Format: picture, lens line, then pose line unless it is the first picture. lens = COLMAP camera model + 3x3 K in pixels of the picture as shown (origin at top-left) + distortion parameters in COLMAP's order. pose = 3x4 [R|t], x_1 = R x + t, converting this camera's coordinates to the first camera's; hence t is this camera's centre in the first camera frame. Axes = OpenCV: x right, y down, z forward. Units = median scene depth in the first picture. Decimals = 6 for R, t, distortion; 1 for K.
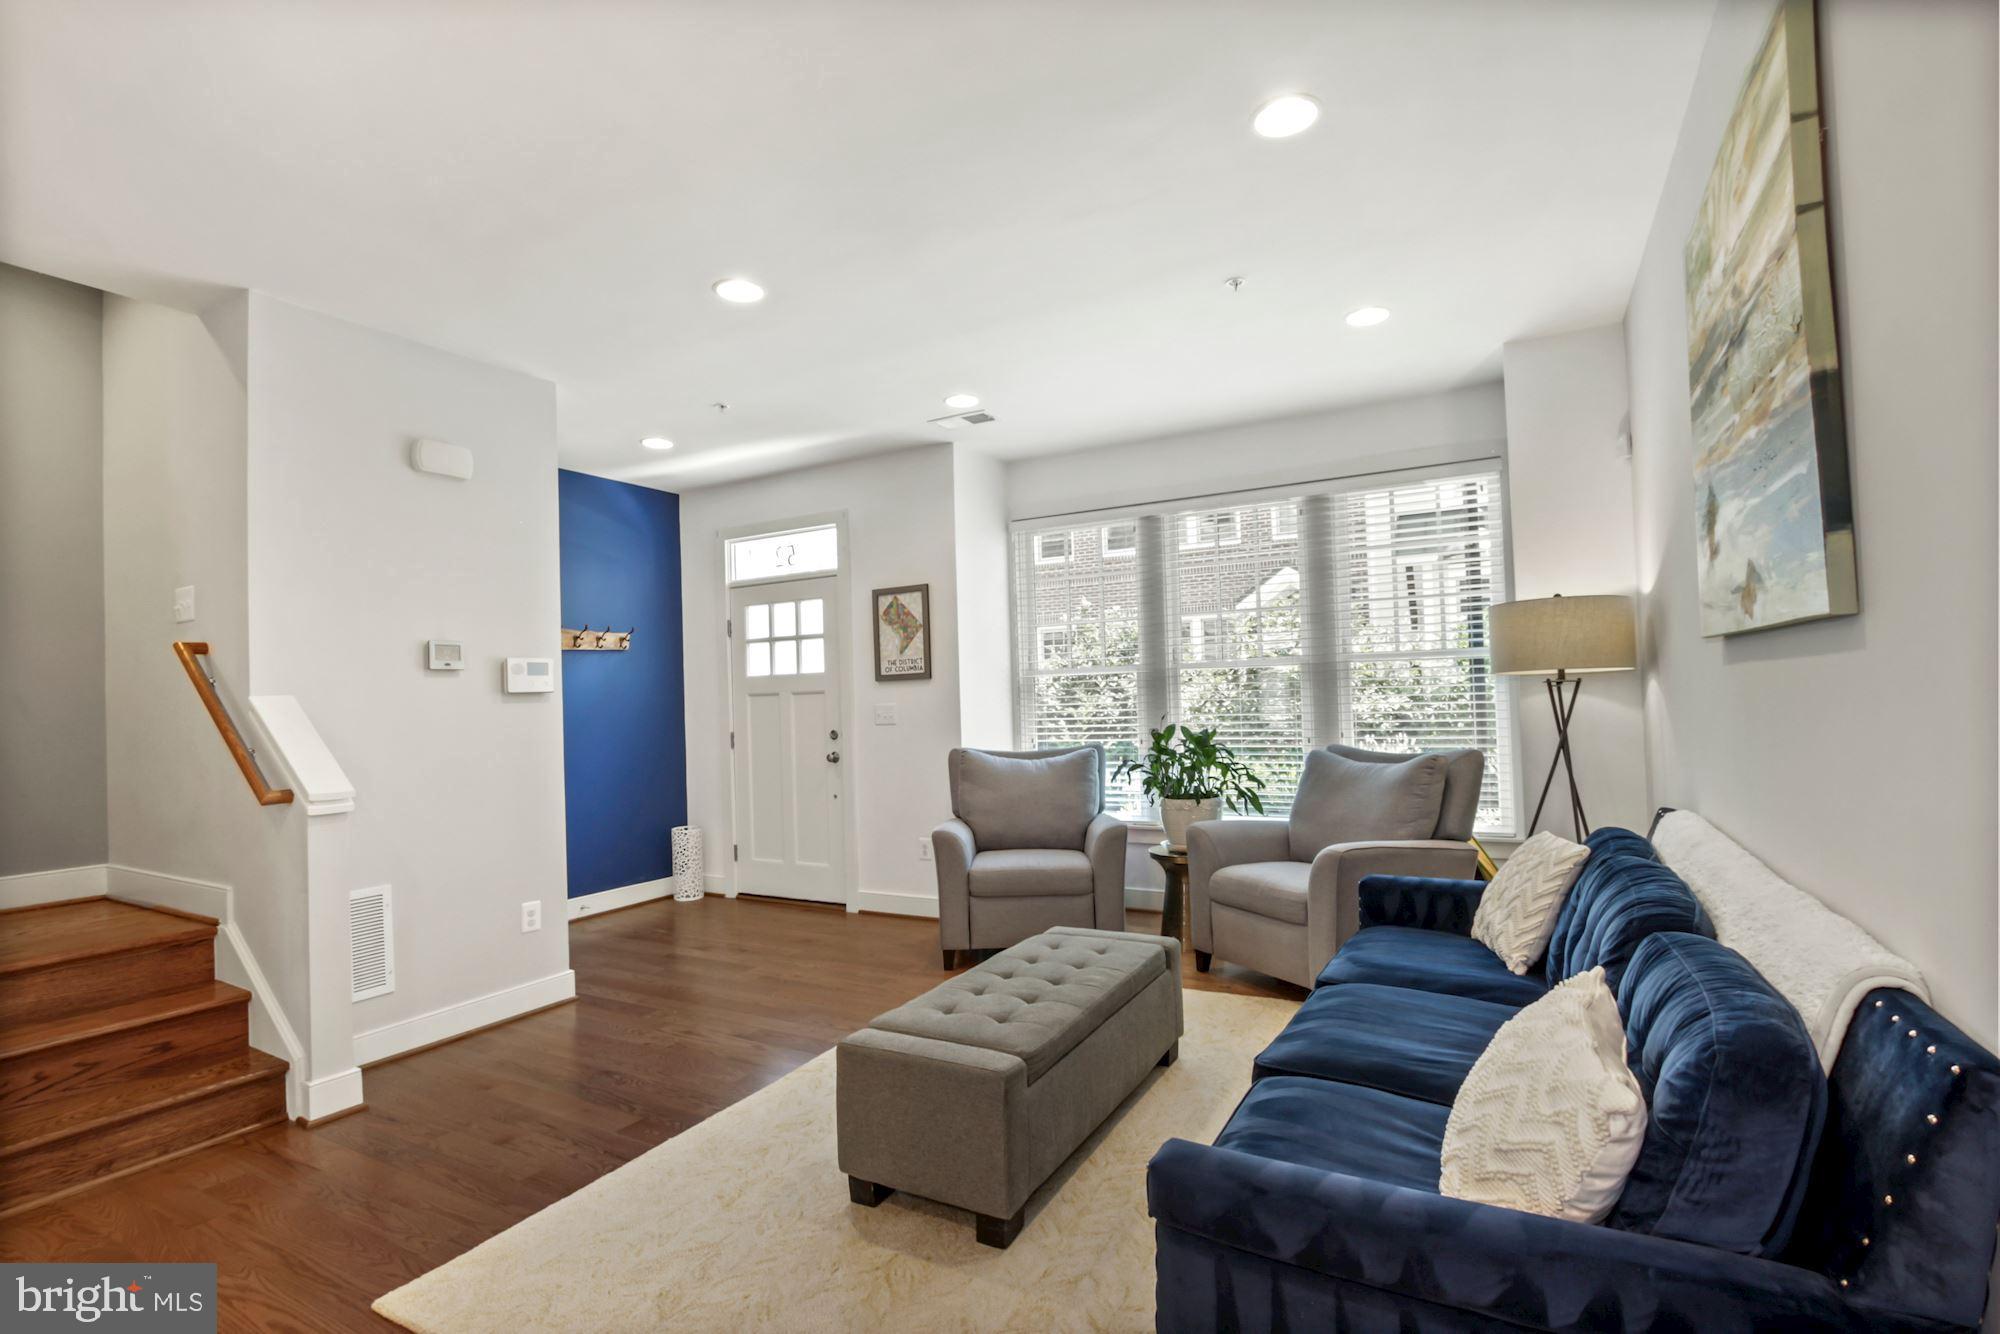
lens RADIAL K [[934.9, 0, 983.4], [0, 934.9, 673.9], [0, 0, 1]] dist [0.004195, -0.001138]
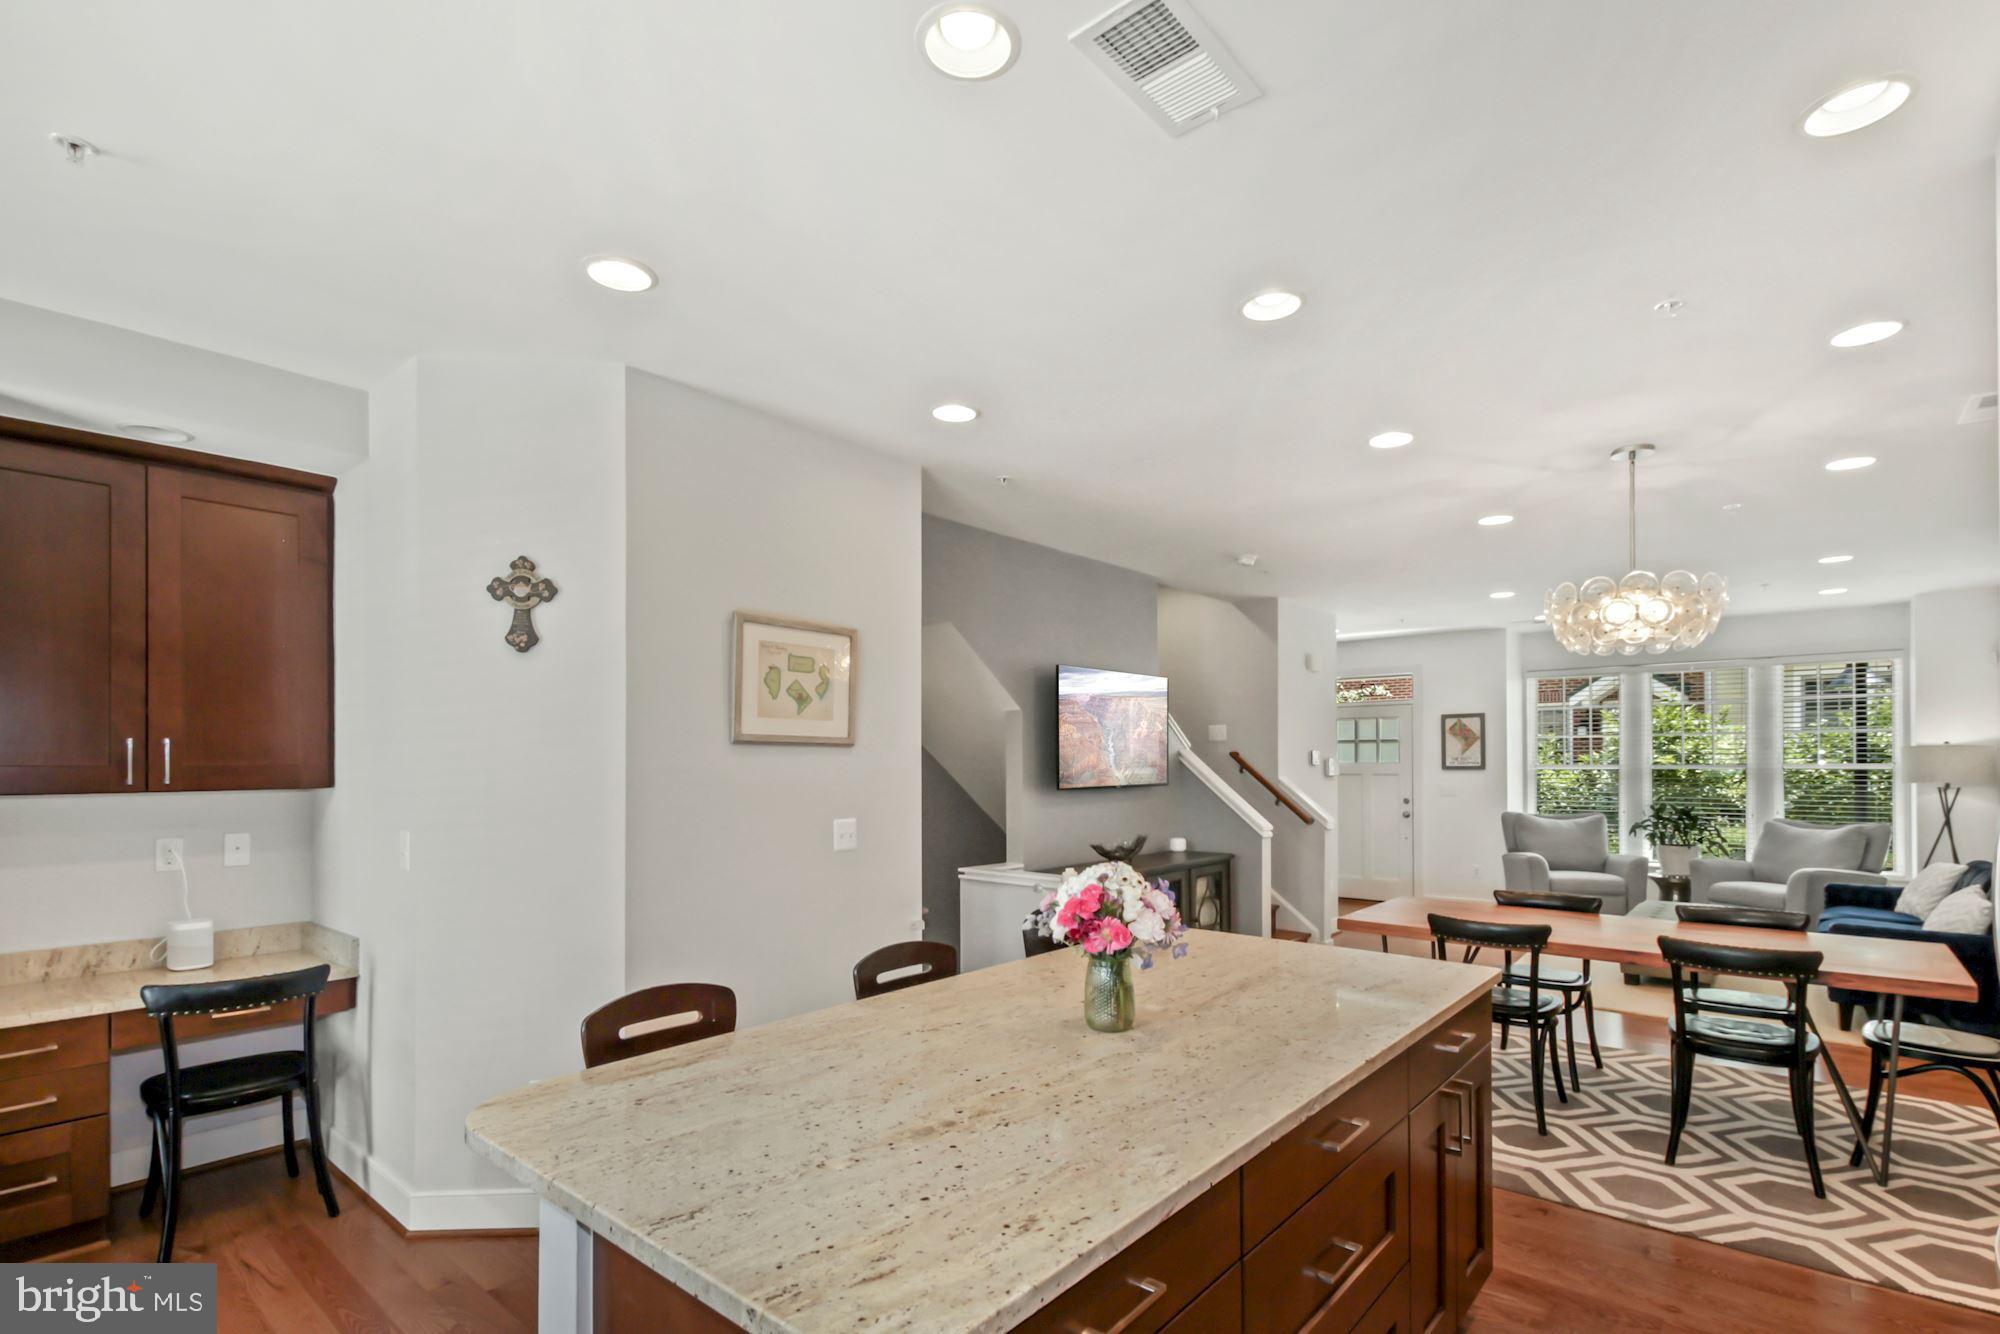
lens RADIAL K [[934.9, 0, 982.8], [0, 934.9, 763.6], [0, 0, 1]] dist [0.004195, -0.001138]
pose [[0.977695, 0.028968, -0.208021, -0.694446], [-0.022955, 0.999247, 0.031266, -0.044565], [0.208770, -0.025794, 0.977624, -0.973161]]
